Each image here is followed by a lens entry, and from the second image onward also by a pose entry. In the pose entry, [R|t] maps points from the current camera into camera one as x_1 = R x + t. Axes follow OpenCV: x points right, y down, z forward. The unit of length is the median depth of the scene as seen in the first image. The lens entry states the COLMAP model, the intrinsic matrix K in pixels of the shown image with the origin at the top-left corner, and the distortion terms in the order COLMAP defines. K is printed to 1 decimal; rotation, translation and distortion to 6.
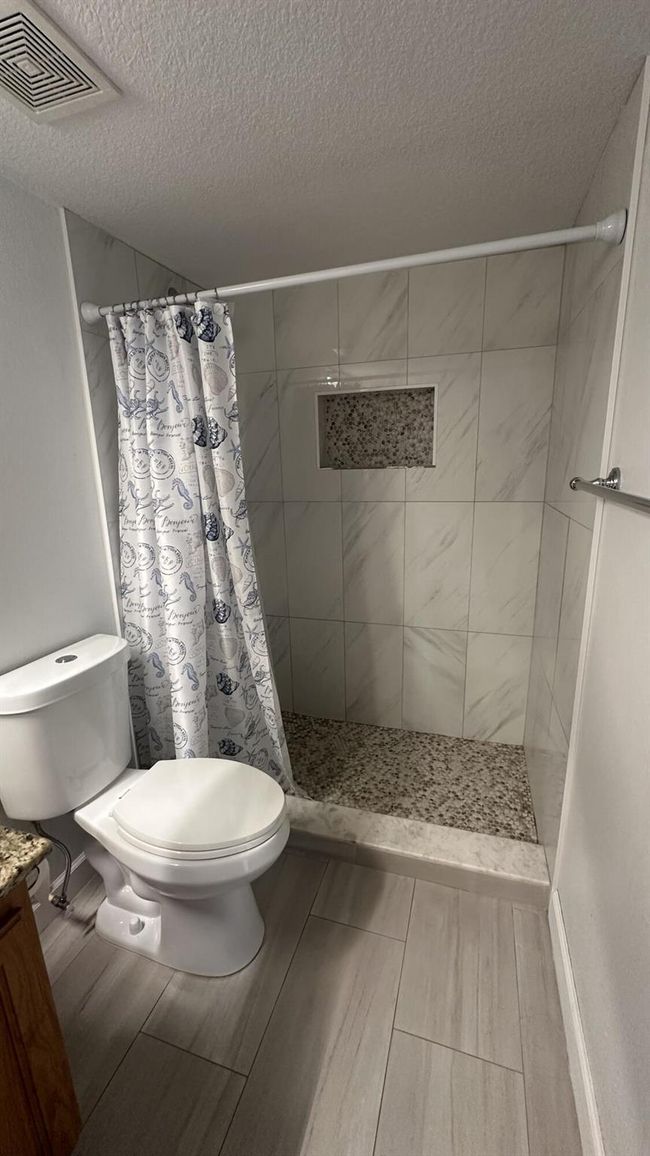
lens RADIAL K [[463.6, 0, 325.8], [0, 463.6, 578.3], [0, 0, 1]] dist [-0.006765, 0.000344]
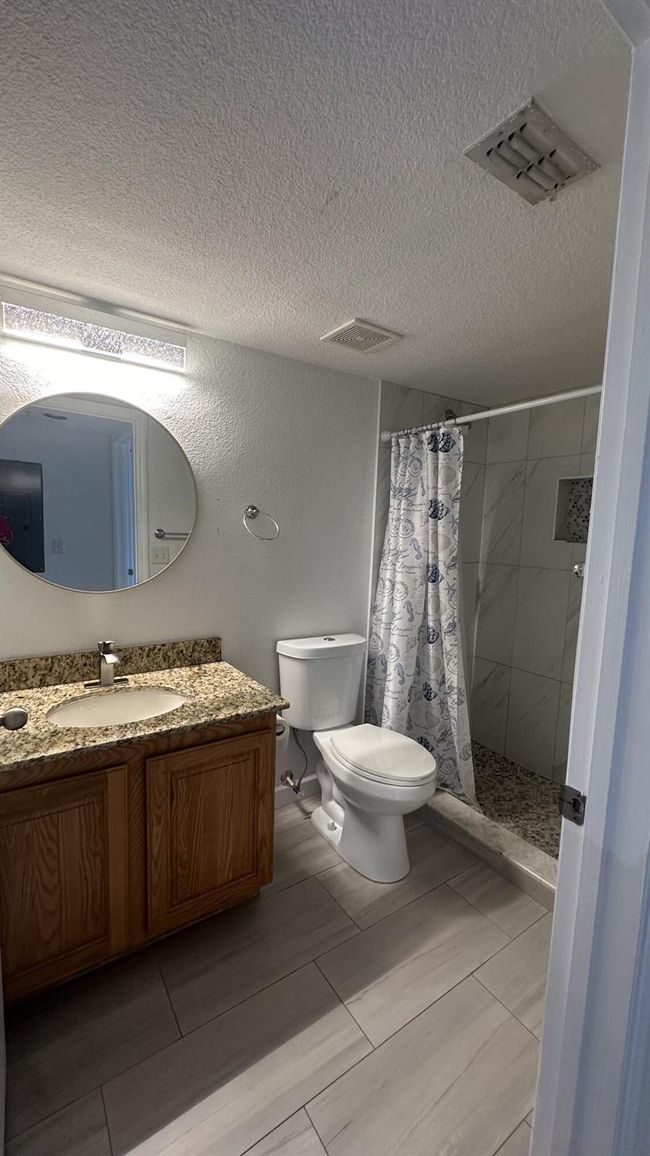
lens RADIAL K [[463.6, 0, 324.2], [0, 463.6, 578.4], [0, 0, 1]] dist [-0.006765, 0.000344]
pose [[0.787738, 0.118387, -0.604527, 0.369504], [-0.202327, 0.976639, -0.072386, 0.079099], [0.581835, 0.179333, 0.793289, -0.336276]]
